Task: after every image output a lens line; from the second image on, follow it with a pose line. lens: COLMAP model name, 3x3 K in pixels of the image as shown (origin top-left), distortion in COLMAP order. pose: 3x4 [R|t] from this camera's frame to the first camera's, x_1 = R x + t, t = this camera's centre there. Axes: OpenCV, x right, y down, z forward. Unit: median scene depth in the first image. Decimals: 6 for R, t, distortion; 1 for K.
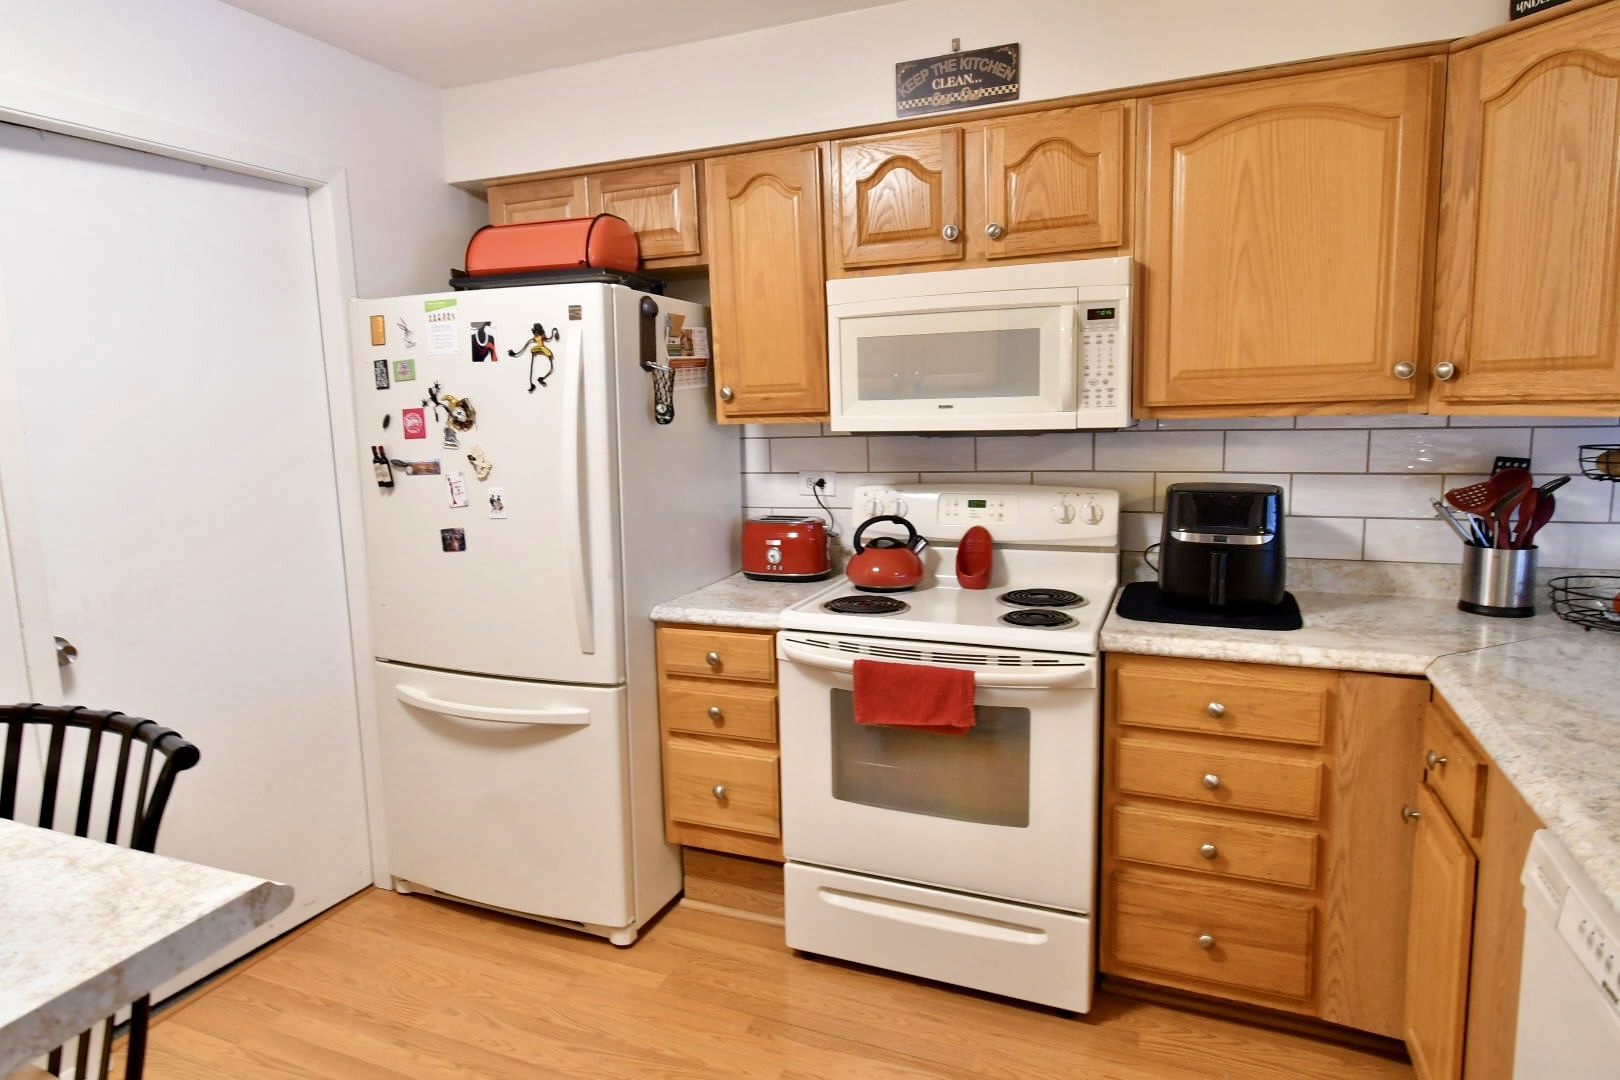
lens RADIAL K [[933.9, 0, 798.0], [0, 933.9, 538.2], [0, 0, 1]] dist [0.003471, 0.000125]
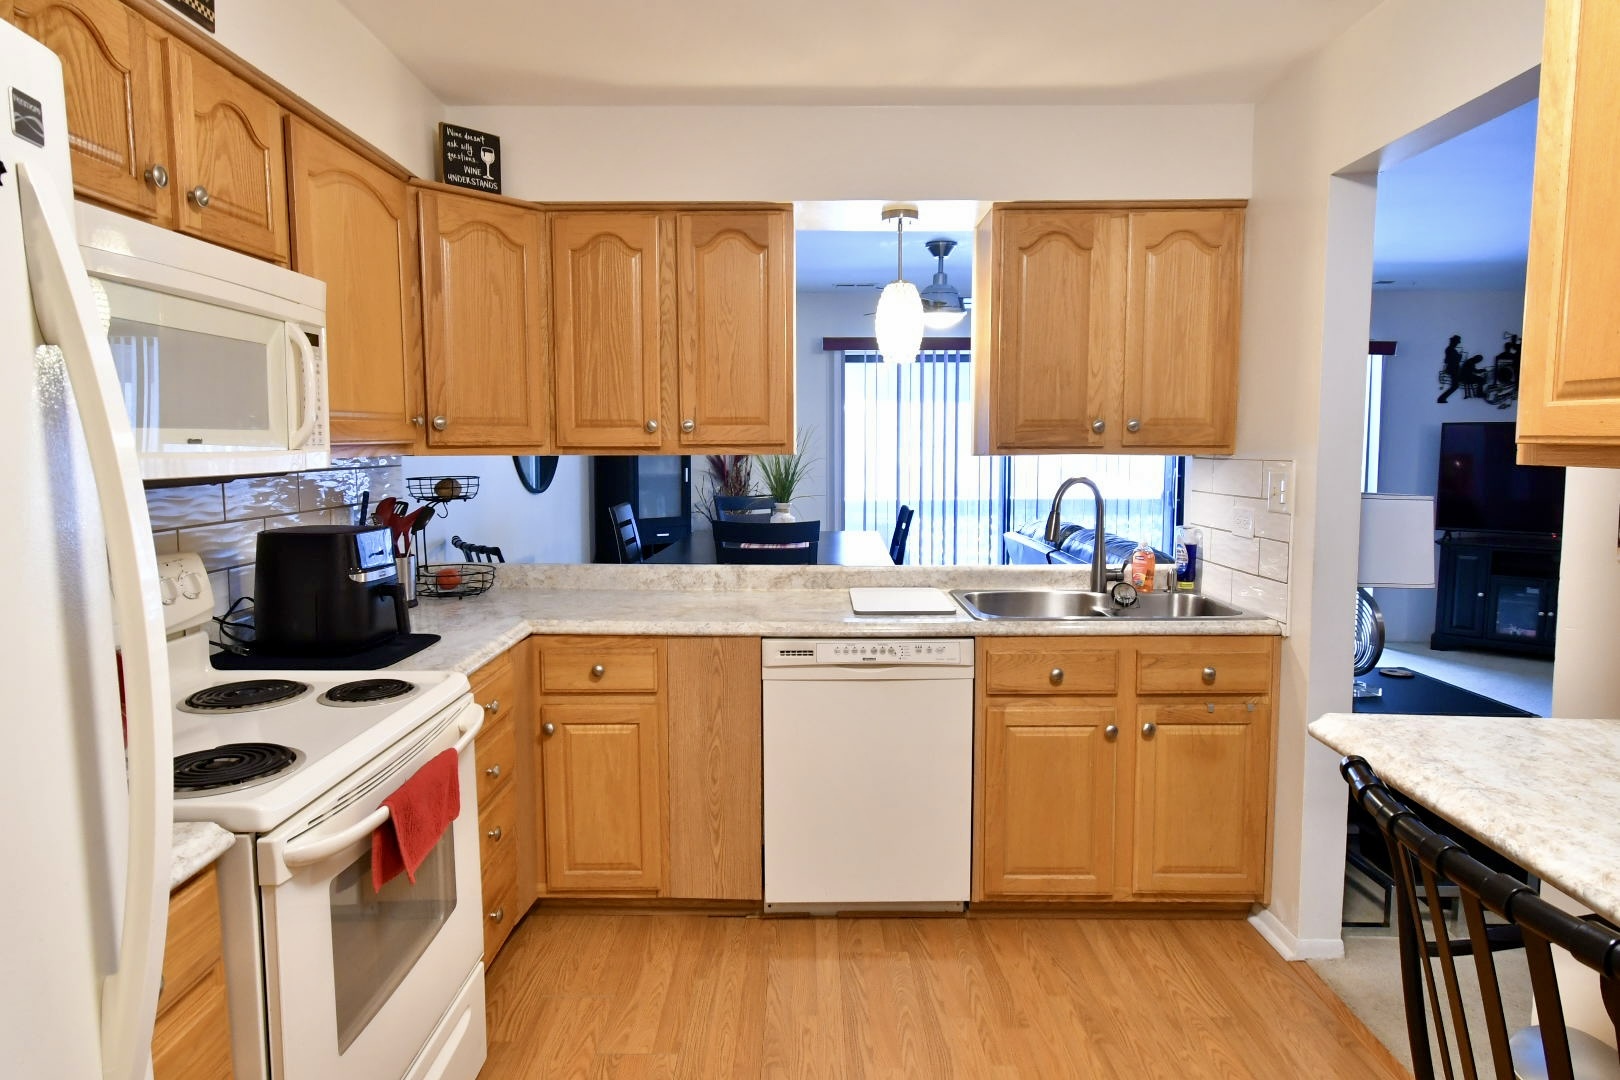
lens RADIAL K [[933.9, 0, 797.4], [0, 933.9, 531.4], [0, 0, 1]] dist [0.003471, 0.000125]
pose [[-0.378553, -0.063176, 0.923421, -0.709081], [0.145201, 0.981262, 0.126658, -0.115140], [-0.914119, 0.182029, -0.362287, 0.991452]]
